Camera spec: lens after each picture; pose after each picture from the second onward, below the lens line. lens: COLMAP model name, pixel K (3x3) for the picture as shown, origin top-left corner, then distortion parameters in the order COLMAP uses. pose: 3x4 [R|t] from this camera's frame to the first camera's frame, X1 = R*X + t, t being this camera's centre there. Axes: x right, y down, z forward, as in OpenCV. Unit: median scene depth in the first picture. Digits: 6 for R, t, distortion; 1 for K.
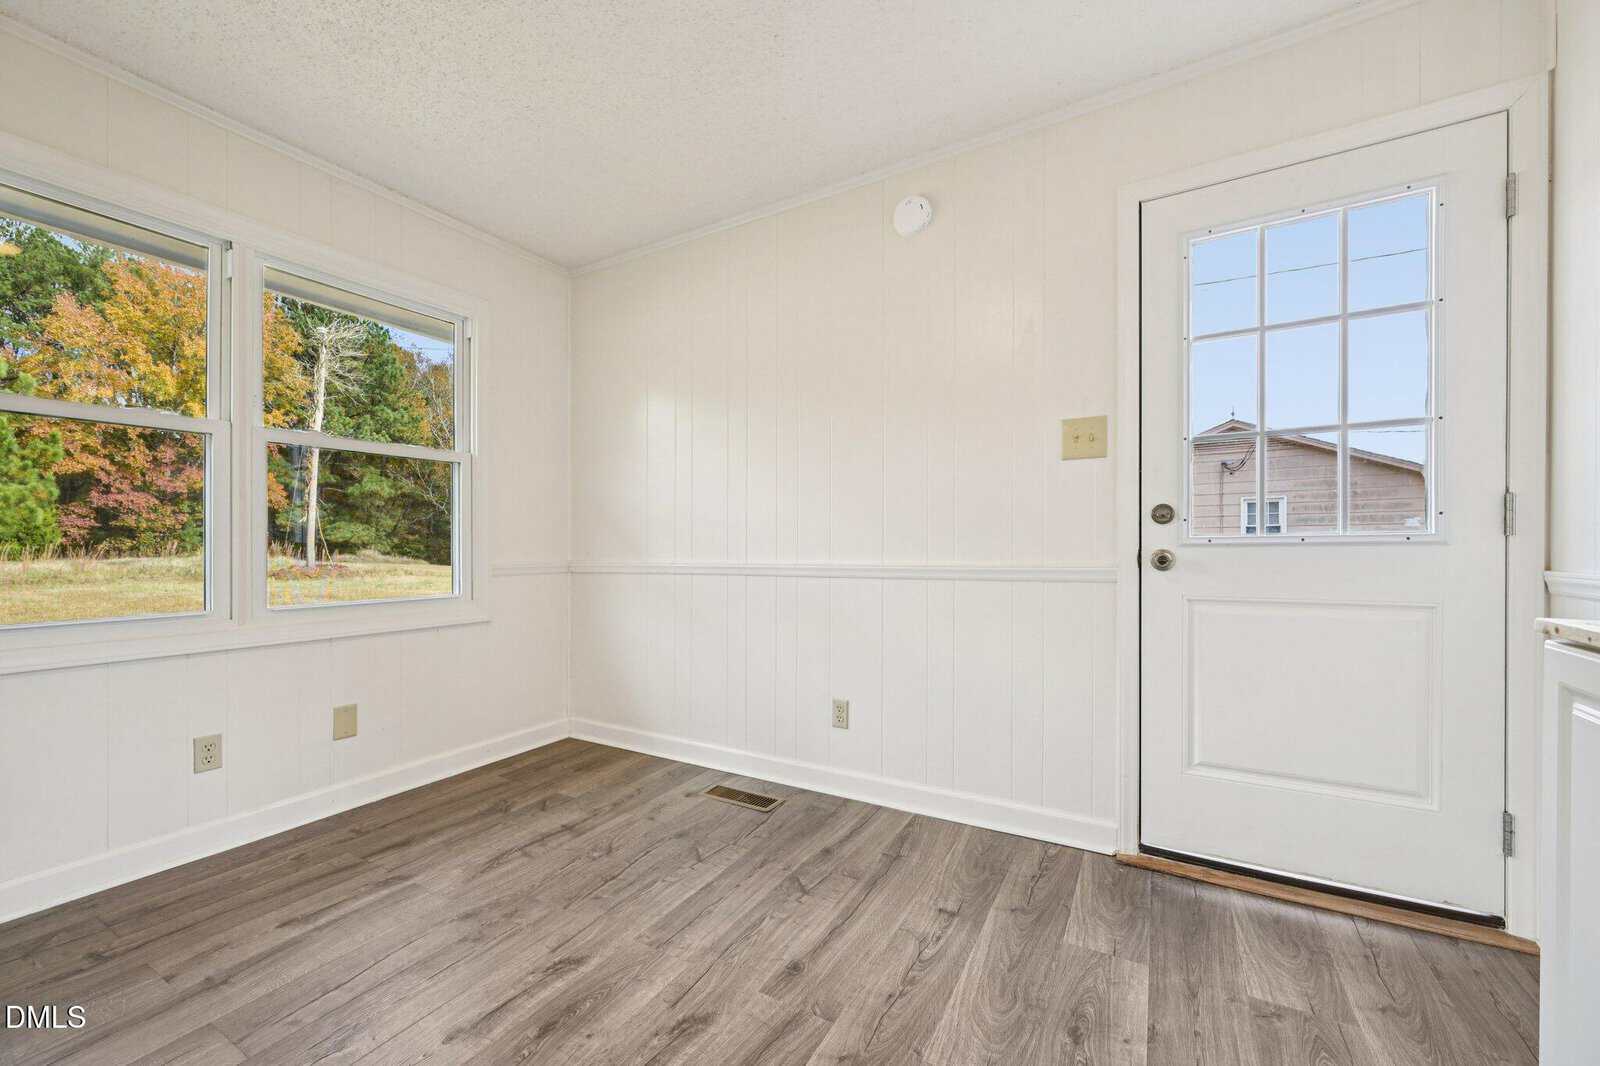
lens RADIAL K [[626.2, 0, 785.1], [0, 626.2, 552.6], [0, 0, 1]] dist [0.001428, -0.001287]
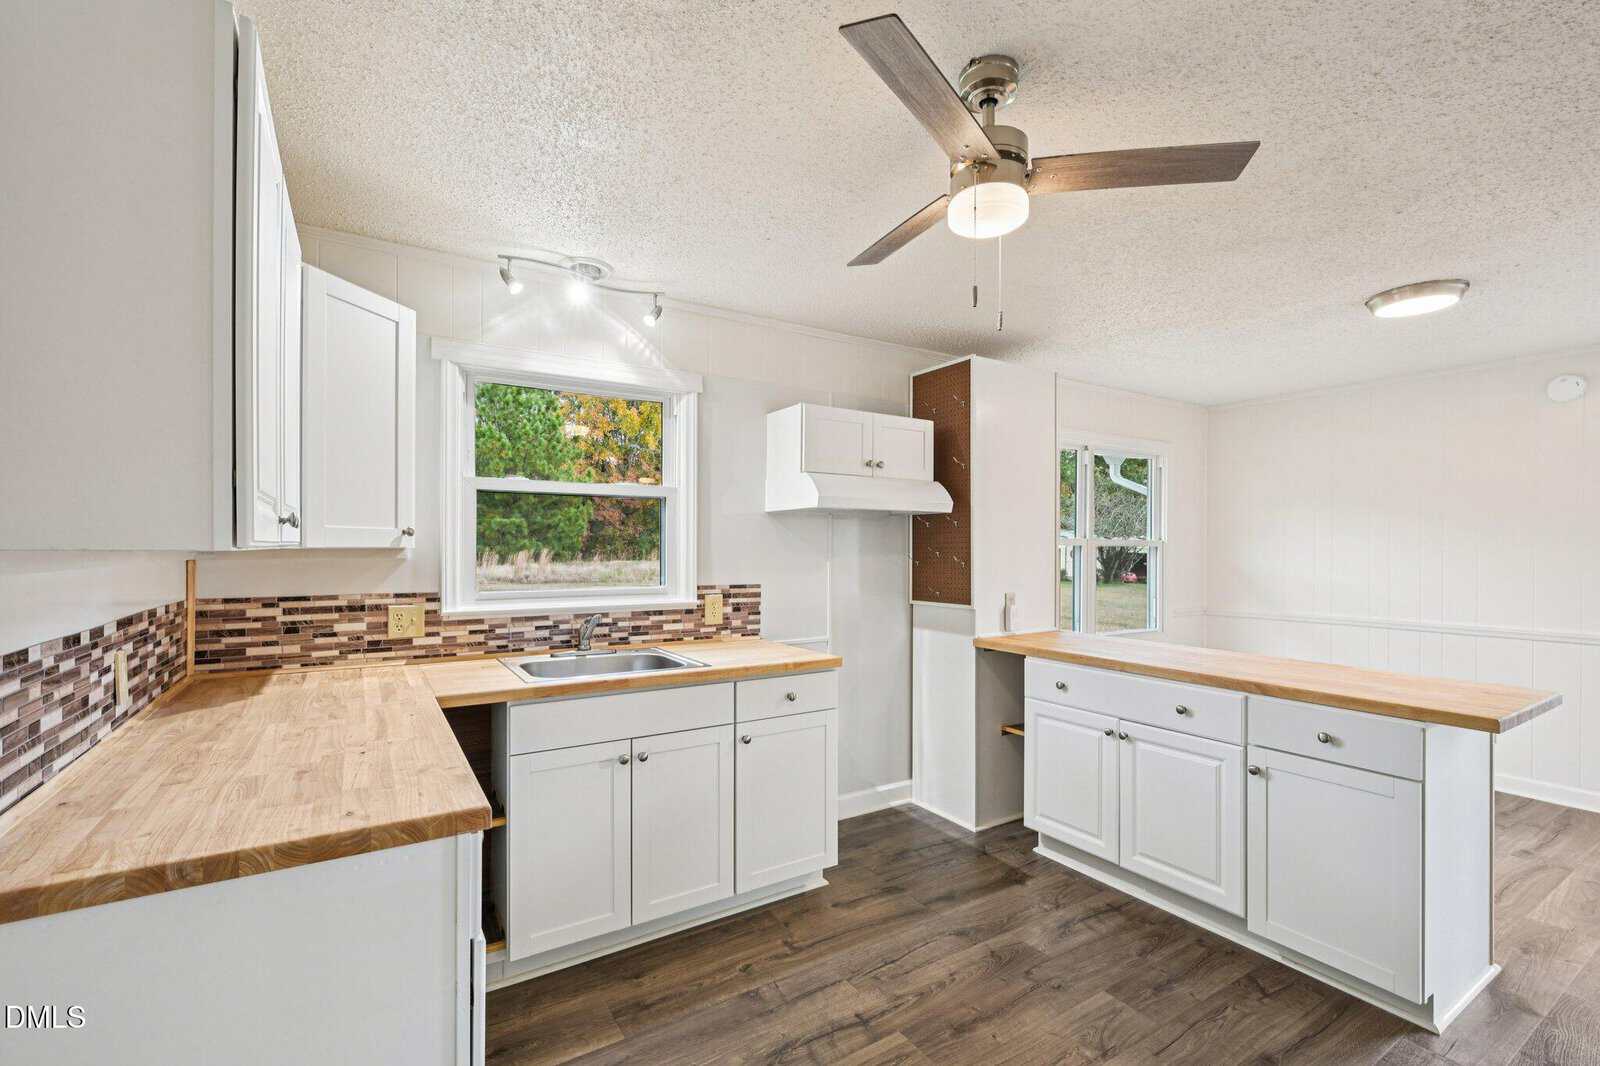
lens RADIAL K [[689.4, 0, 796.3], [0, 689.4, 546.9], [0, 0, 1]] dist [-0.003261, -0.000469]
pose [[0.884651, 0.006651, -0.466207, -0.708966], [-0.011909, 0.999894, -0.008334, -0.160542], [0.466102, 0.012925, 0.884636, -1.368053]]
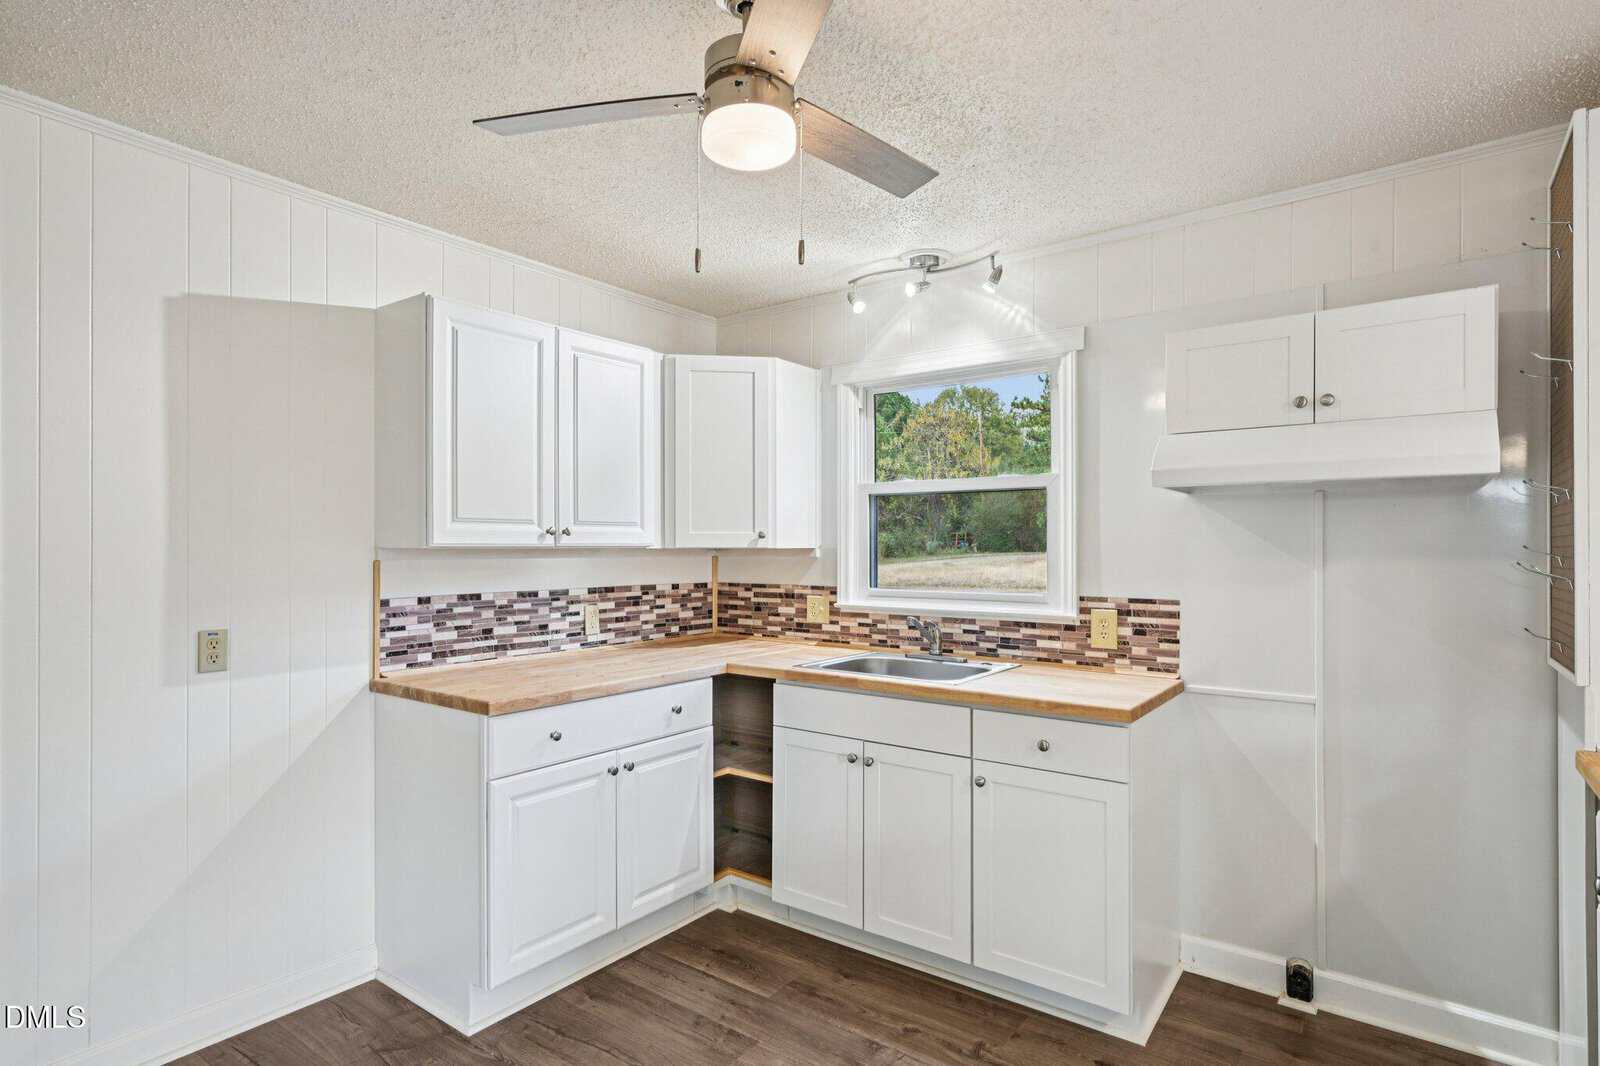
lens RADIAL K [[832.6, 0, 799.8], [0, 832.6, 548.8], [0, 0, 1]] dist [-0.005463, 0.000543]
pose [[-0.110421, 0.006127, -0.993866, -0.136337], [-0.011622, 0.999905, 0.007456, -0.172222], [0.993817, 0.012374, -0.110339, -0.472544]]
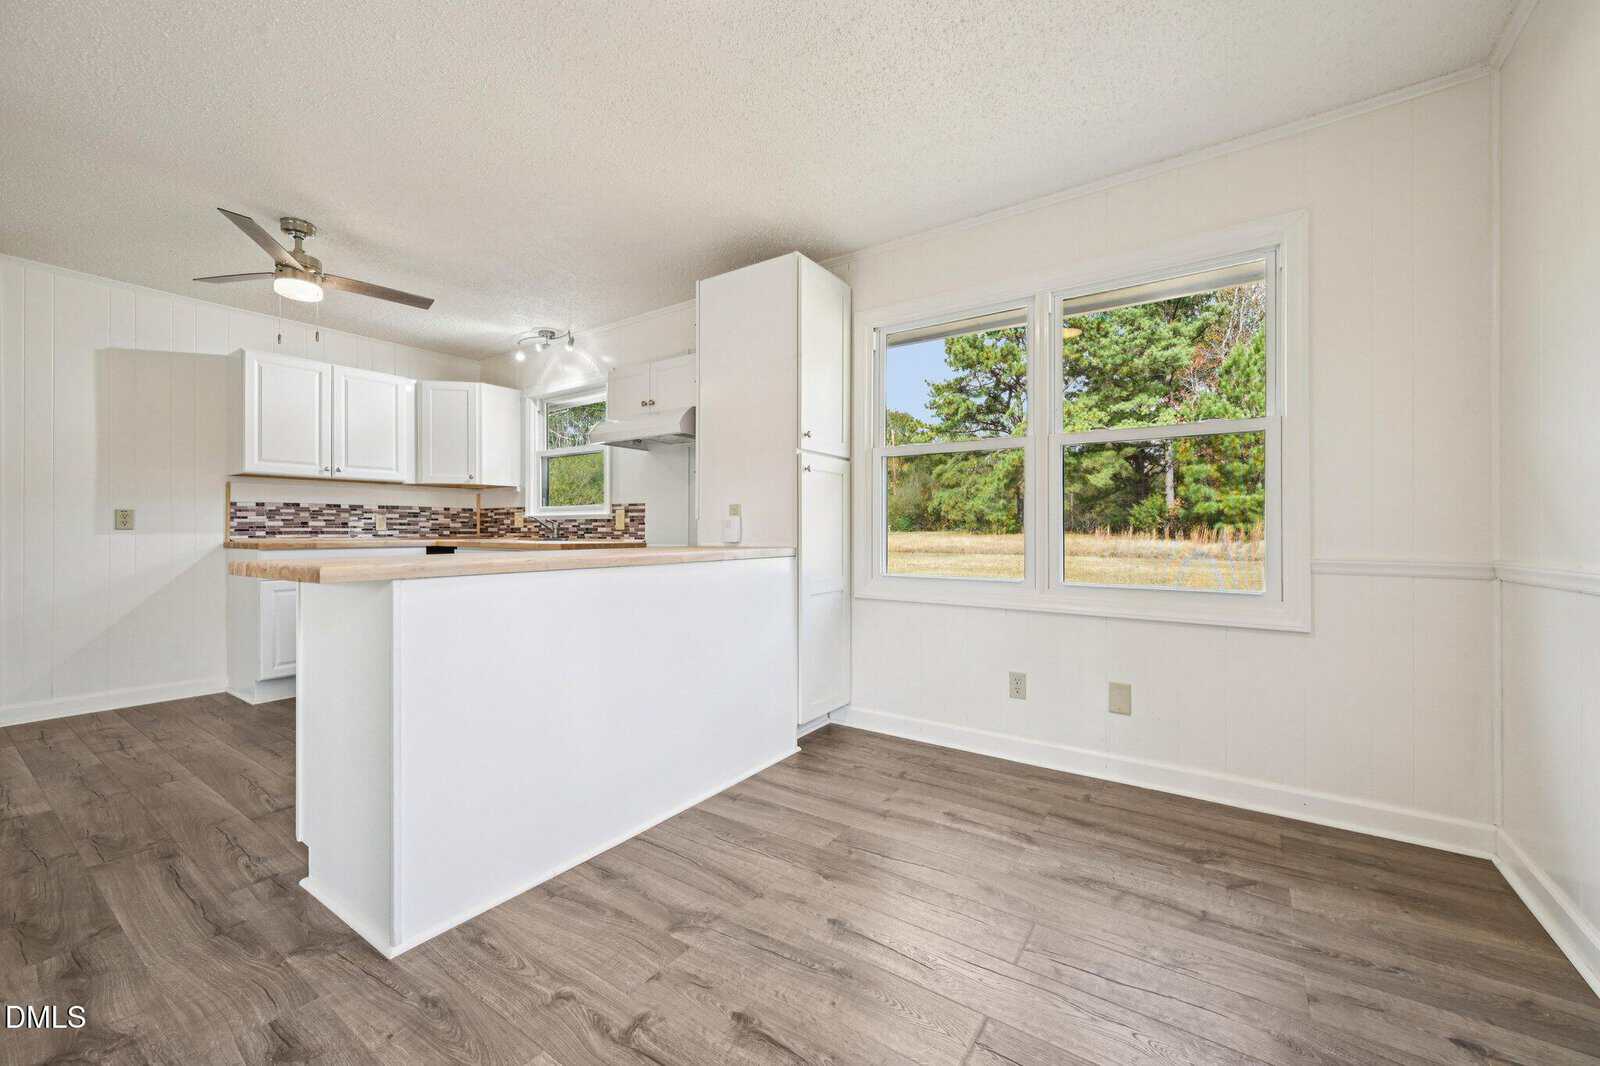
lens RADIAL K [[626.2, 0, 804.5], [0, 626.2, 532.3], [0, 0, 1]] dist [0.001428, -0.001287]
pose [[-0.068718, 0.006170, -0.997617, 0.452846], [-0.010190, 0.999924, 0.006886, -0.013900], [0.997584, 0.010638, -0.068650, 0.629725]]
